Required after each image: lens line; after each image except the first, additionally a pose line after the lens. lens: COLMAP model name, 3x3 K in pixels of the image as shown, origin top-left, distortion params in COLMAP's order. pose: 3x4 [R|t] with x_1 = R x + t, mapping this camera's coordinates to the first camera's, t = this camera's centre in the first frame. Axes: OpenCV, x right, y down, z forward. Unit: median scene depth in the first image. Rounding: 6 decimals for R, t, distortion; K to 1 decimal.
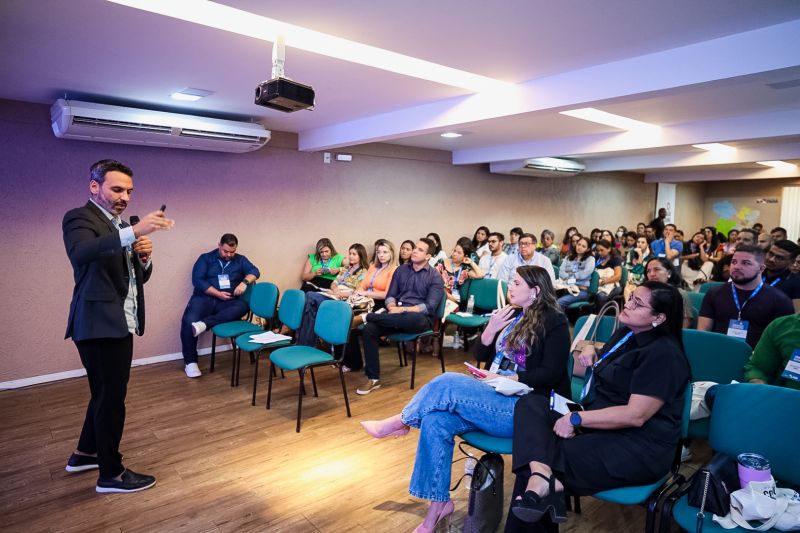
lens RADIAL K [[500.8, 0, 400.0], [0, 500.8, 266.5], [0, 0, 1]] dist [-0.017342, 0.025941]
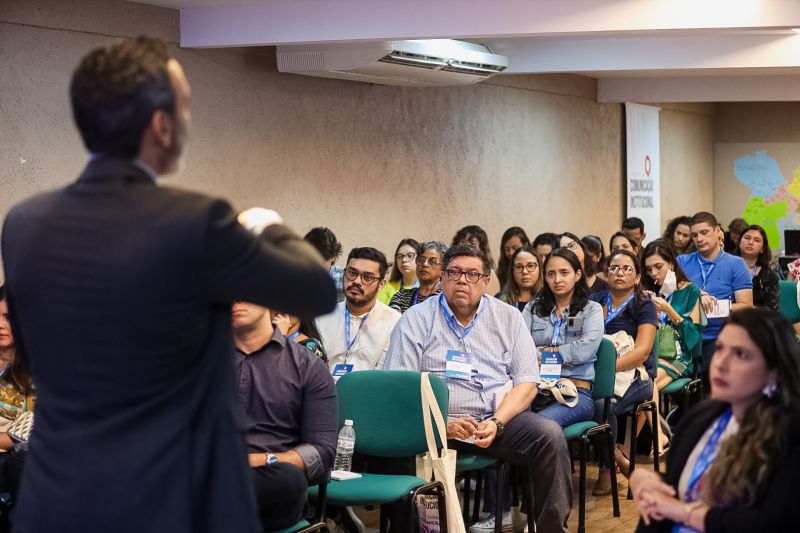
lens RADIAL K [[1670.5, 0, 400.0], [0, 1670.5, 266.5], [0, 0, 1]] dist [-0.468774, -0.018316]
pose [[0.917266, -0.029018, 0.397217, -0.230028], [0.051920, 0.997544, -0.047021, 0.004850], [-0.394876, 0.063754, 0.916520, -0.085764]]
